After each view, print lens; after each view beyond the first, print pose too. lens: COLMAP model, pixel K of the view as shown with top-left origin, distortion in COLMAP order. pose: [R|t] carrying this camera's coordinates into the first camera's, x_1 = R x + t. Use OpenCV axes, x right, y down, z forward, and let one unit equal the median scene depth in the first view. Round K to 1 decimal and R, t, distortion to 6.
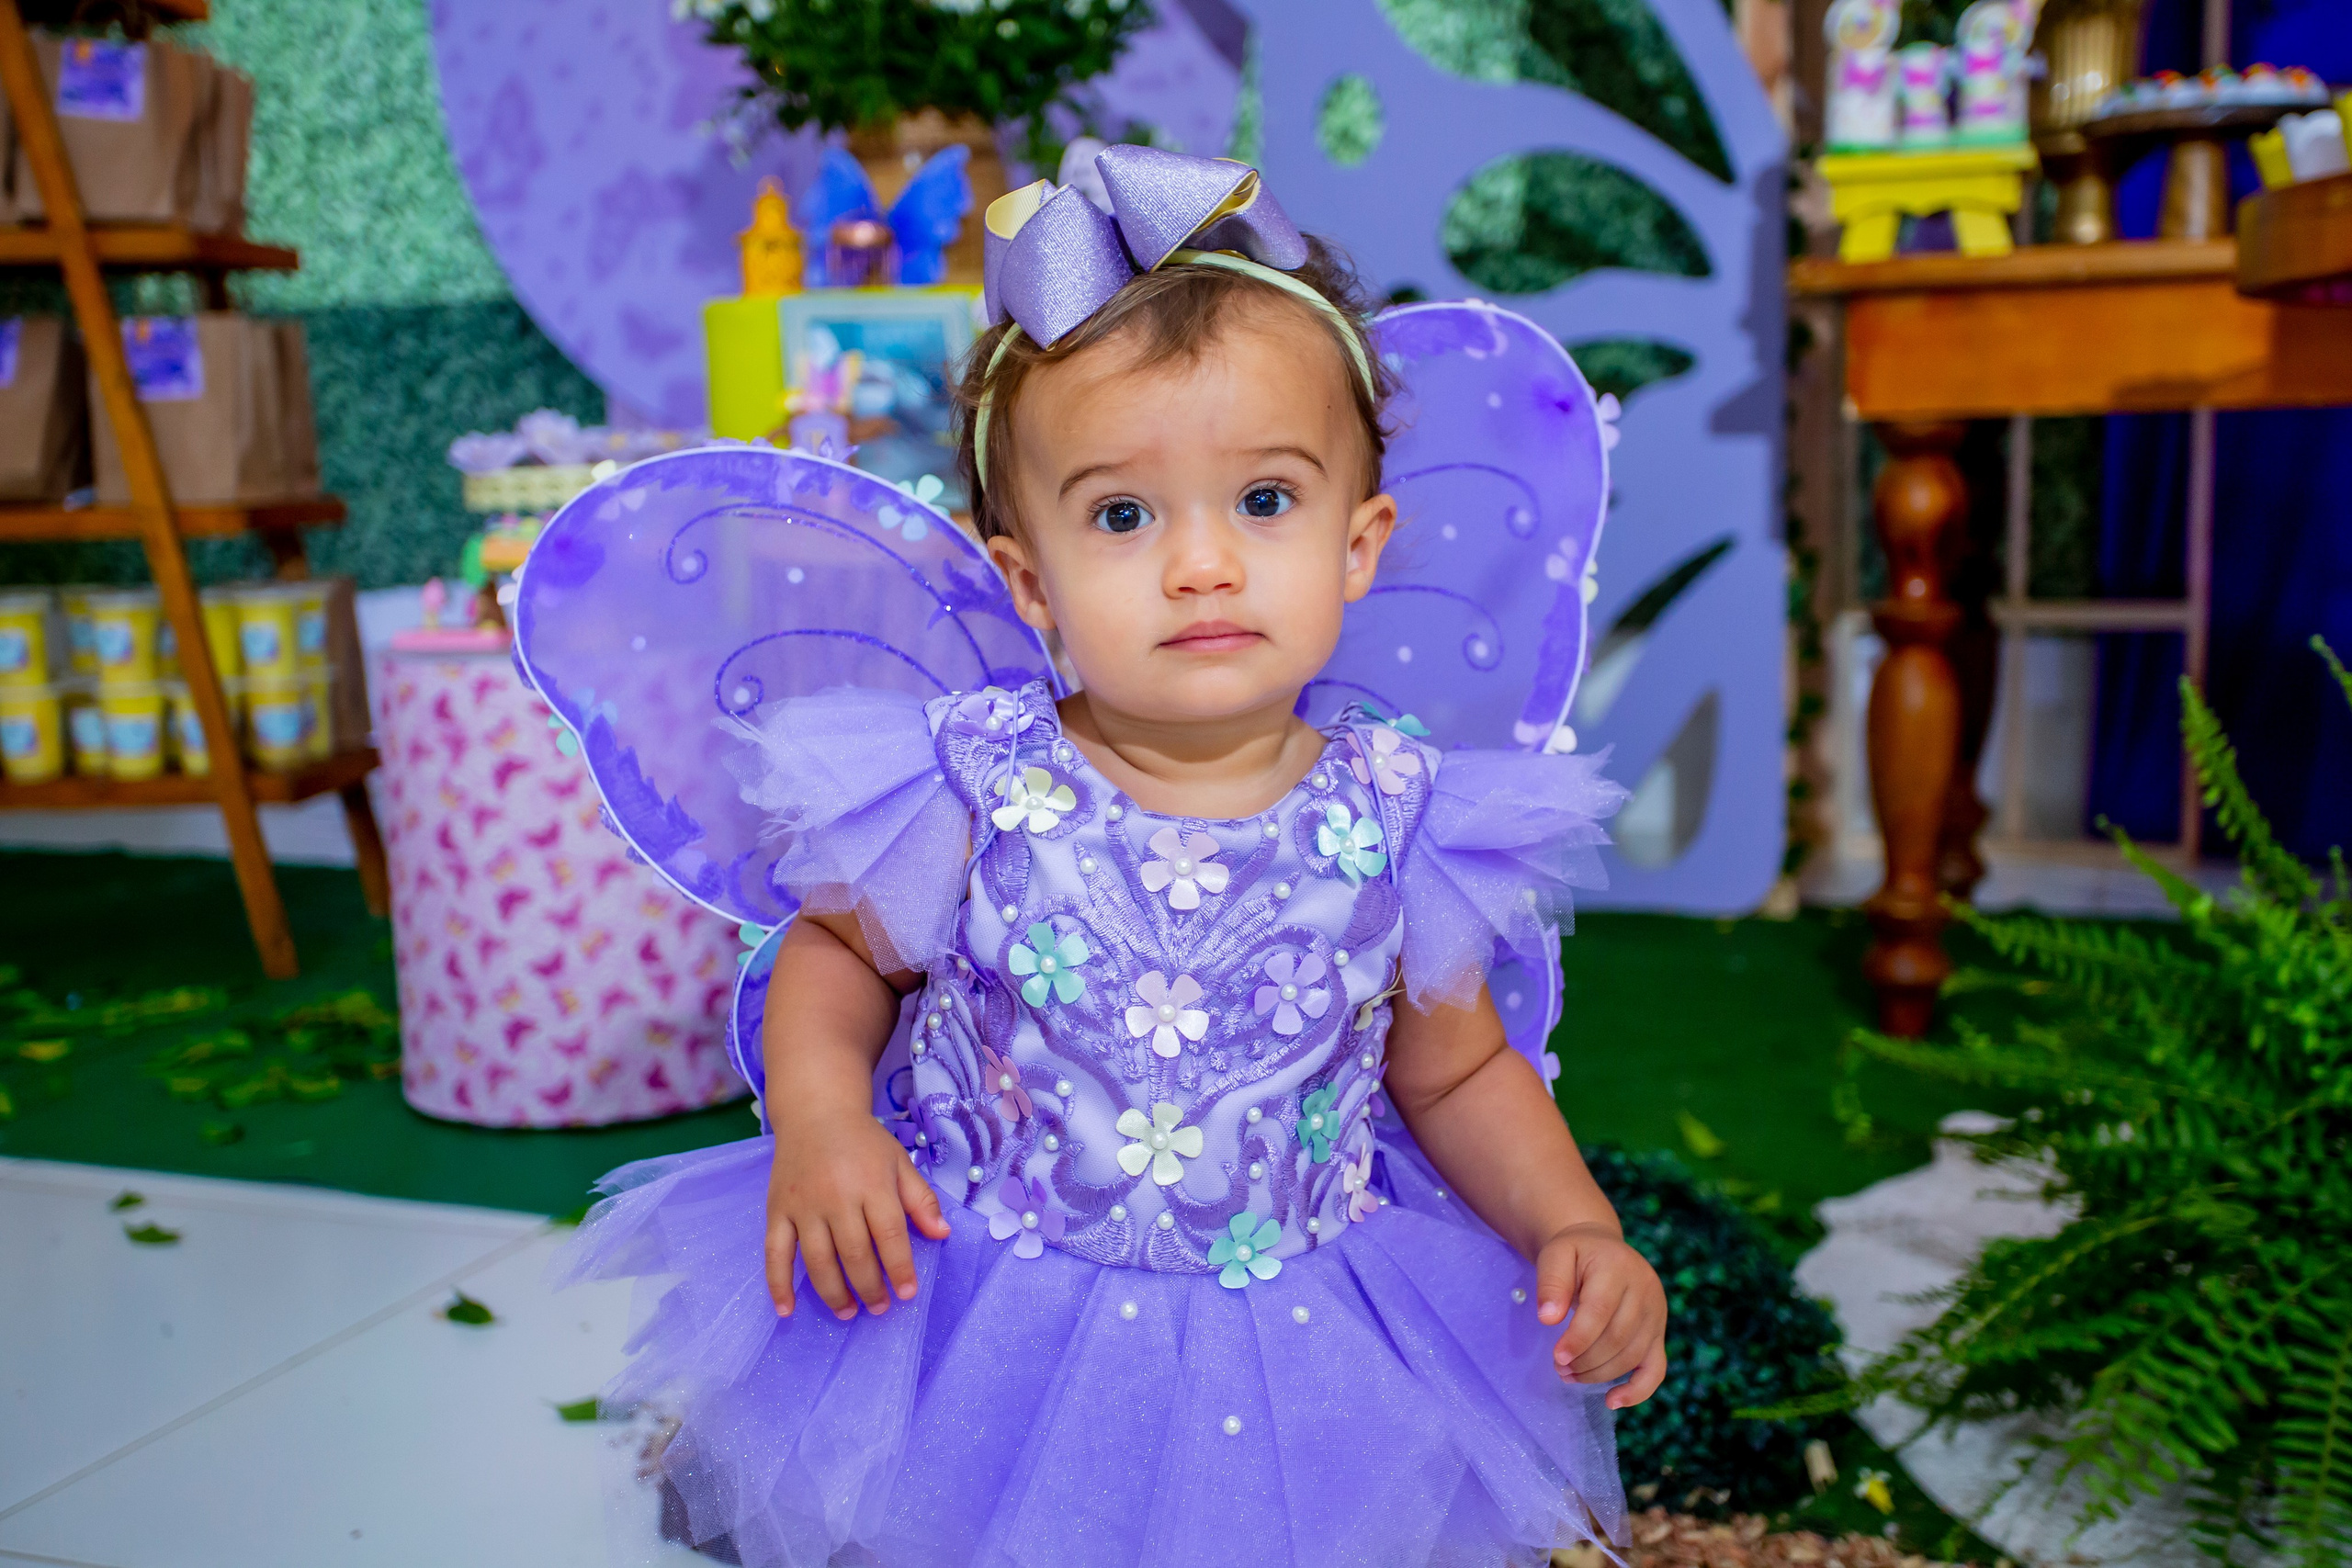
lens RADIAL K [[2552.6, 0, 1176.0], [0, 2552.6, 784.0], [0, 0, 1]] dist [-0.062271, 0.280316]
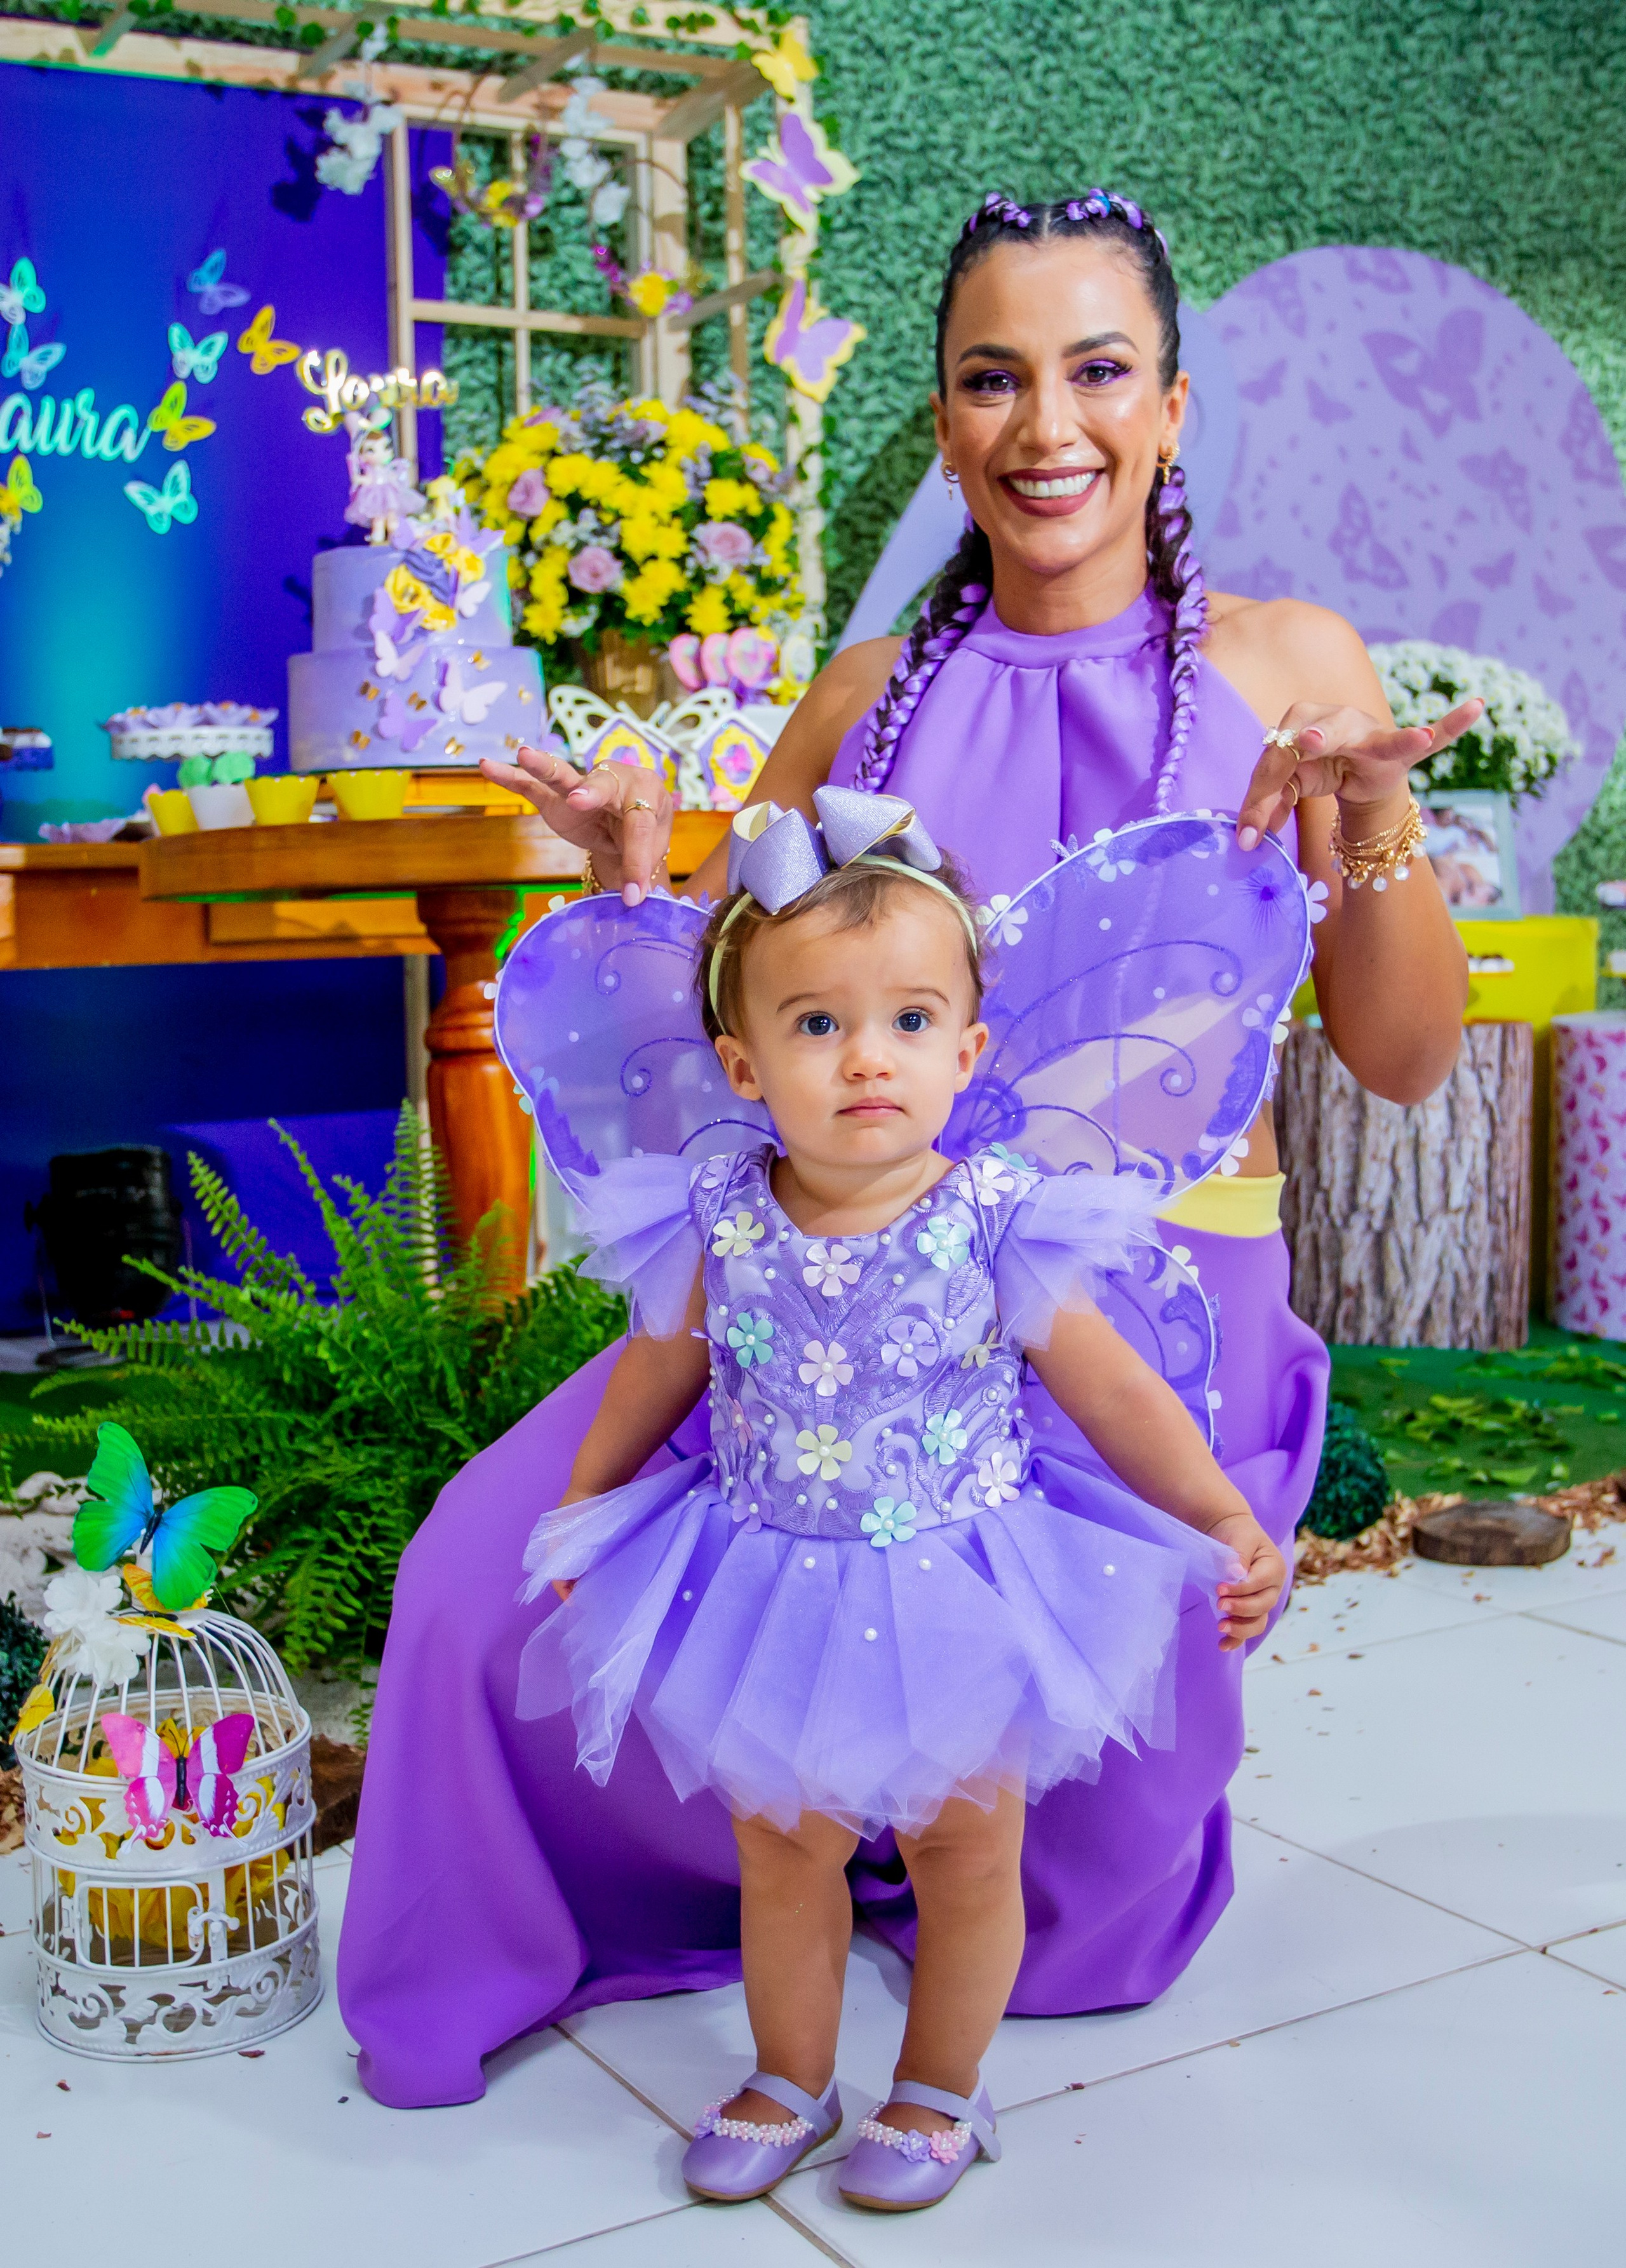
lens RADIAL K [[2828.8, 0, 778.9], [0, 2828.8, 1174.3], [0, 0, 1]] dist [-0.043230, 0.028541]
pose [[0.613071, -0.067618, 0.787129, -0.500955], [0.119552, 0.992797, -0.007829, 0.018373], [-0.780930, 0.098903, 0.616739, -0.210052]]
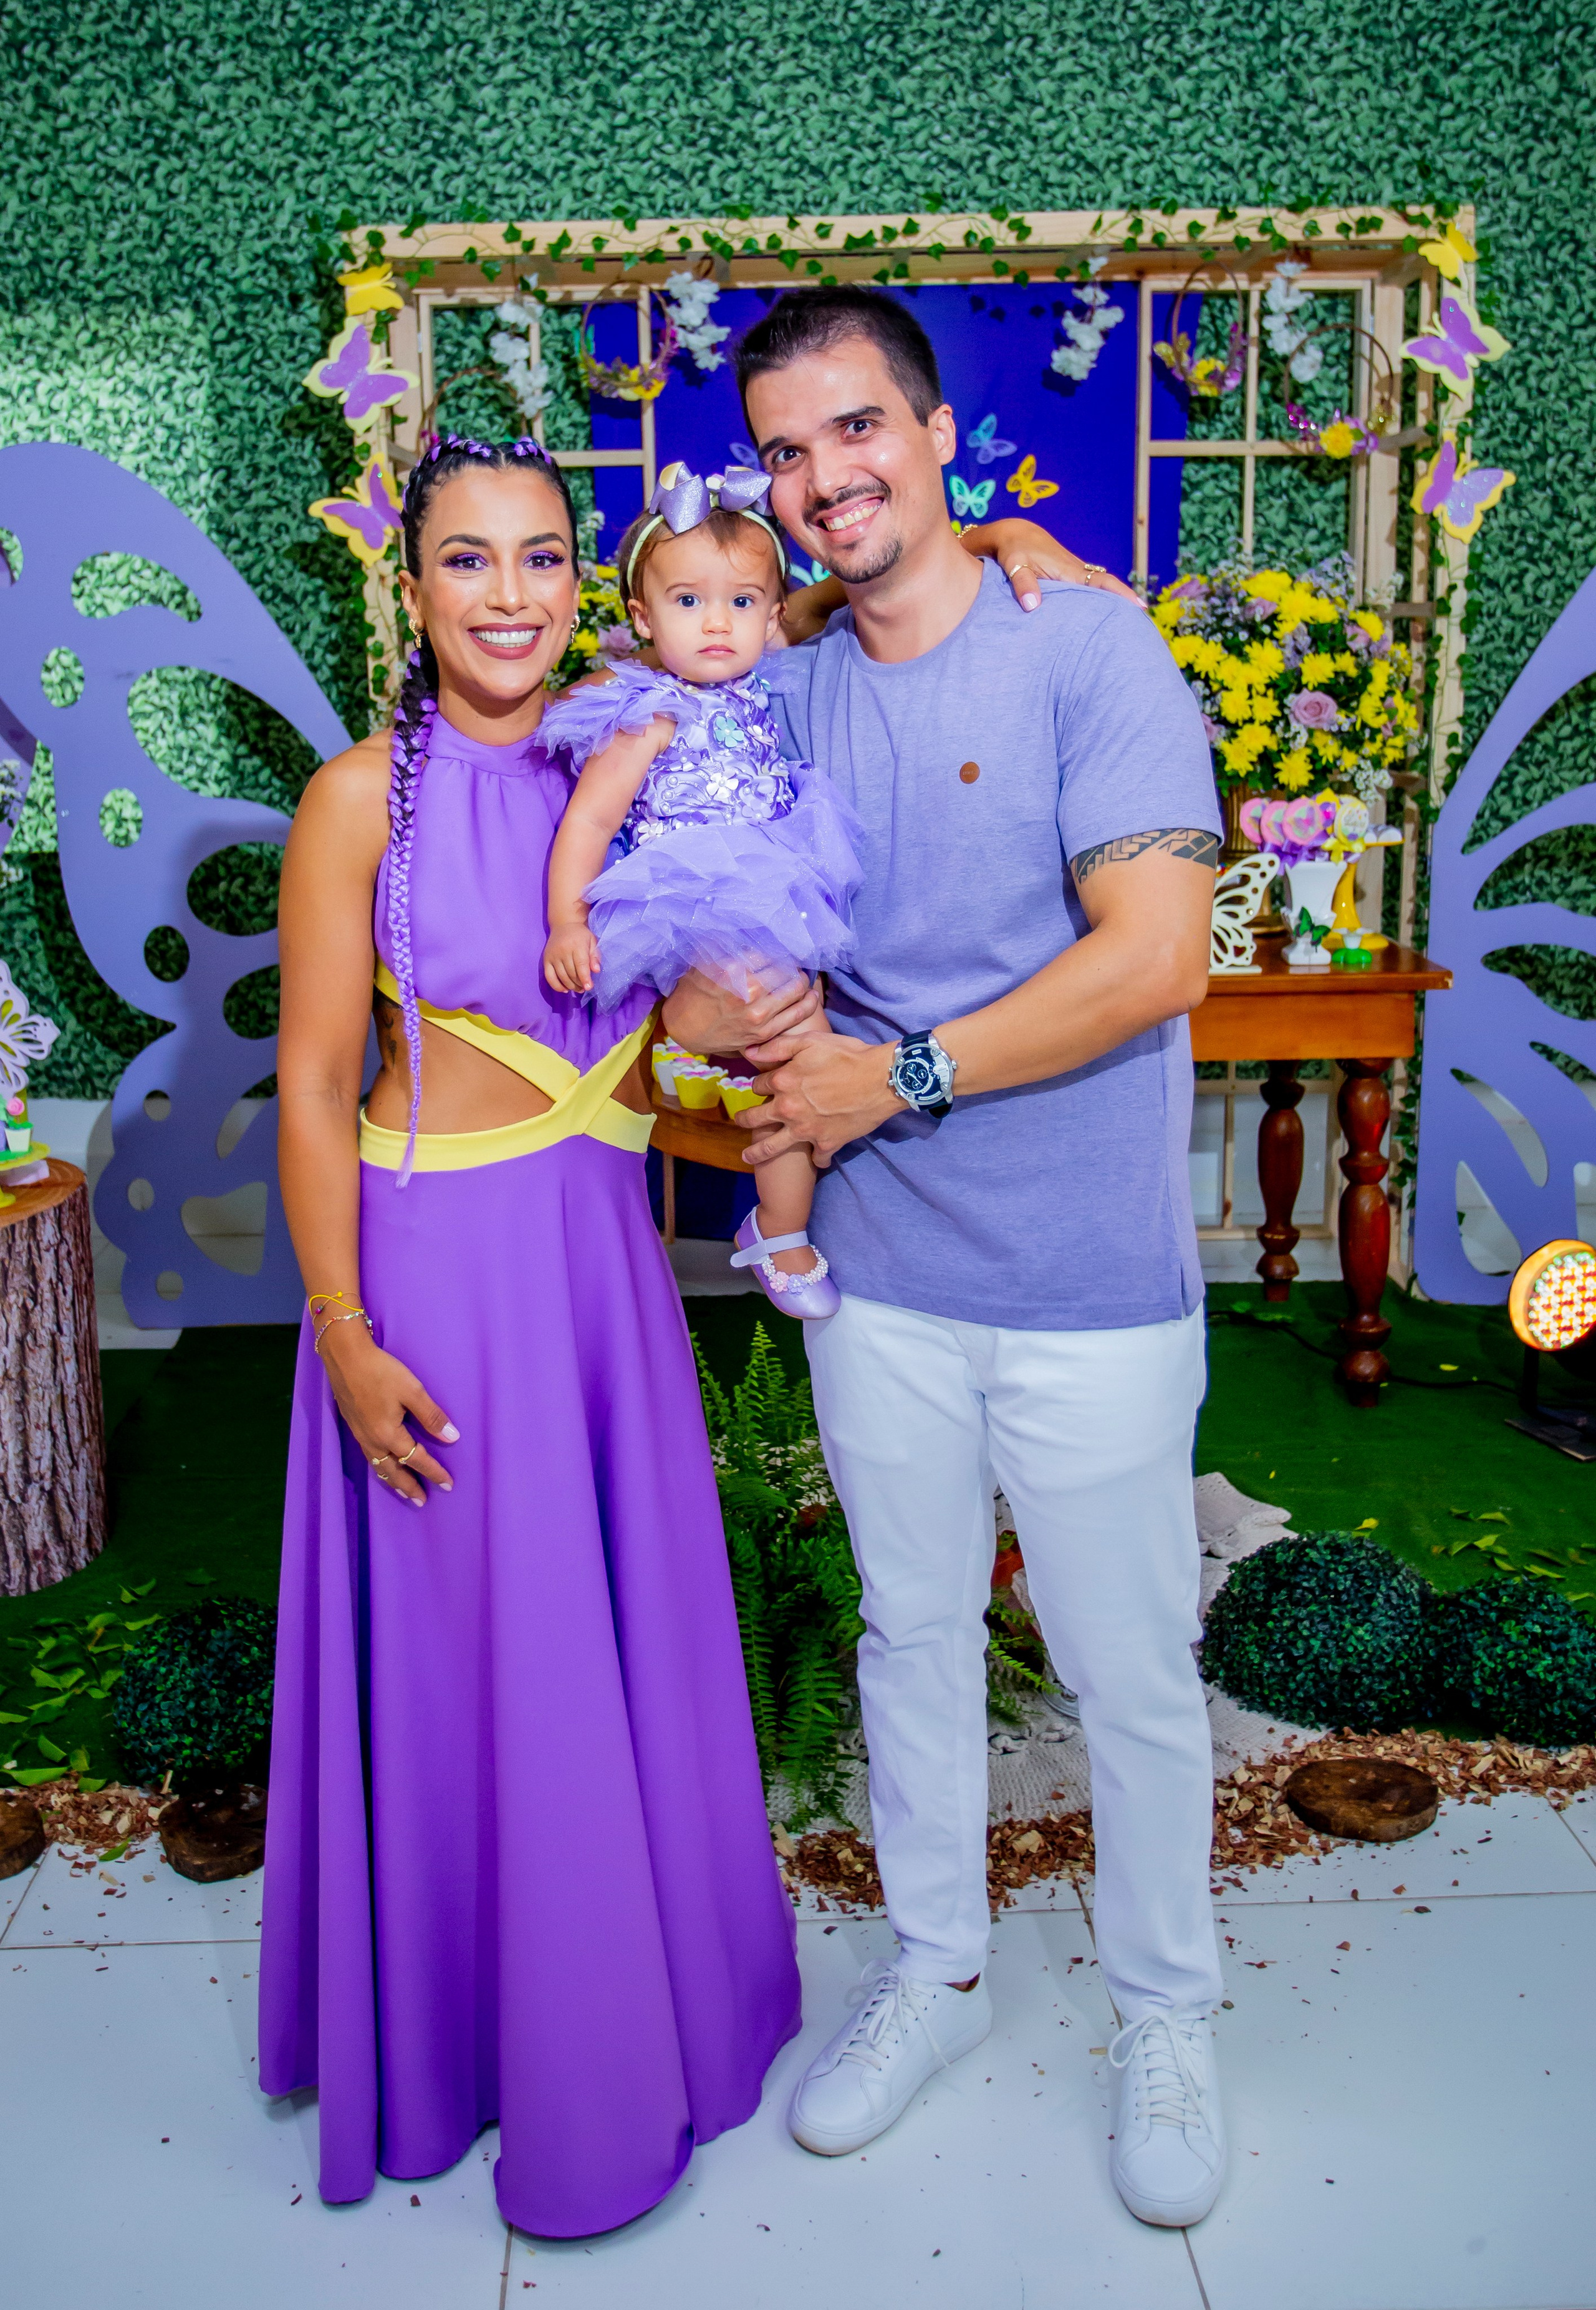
lens RADIAL K [[2492.0, 0, 818.4], [0, 2492.0, 807.4], [0, 0, 1]] dist [-0.091296, 0.135009]
pose [[0.918136, -0.043306, 0.393892, -0.174365], [0.045143, 0.998970, 0.004606, -0.342062], [-0.393685, 0.013552, 0.919145, -0.682485]]
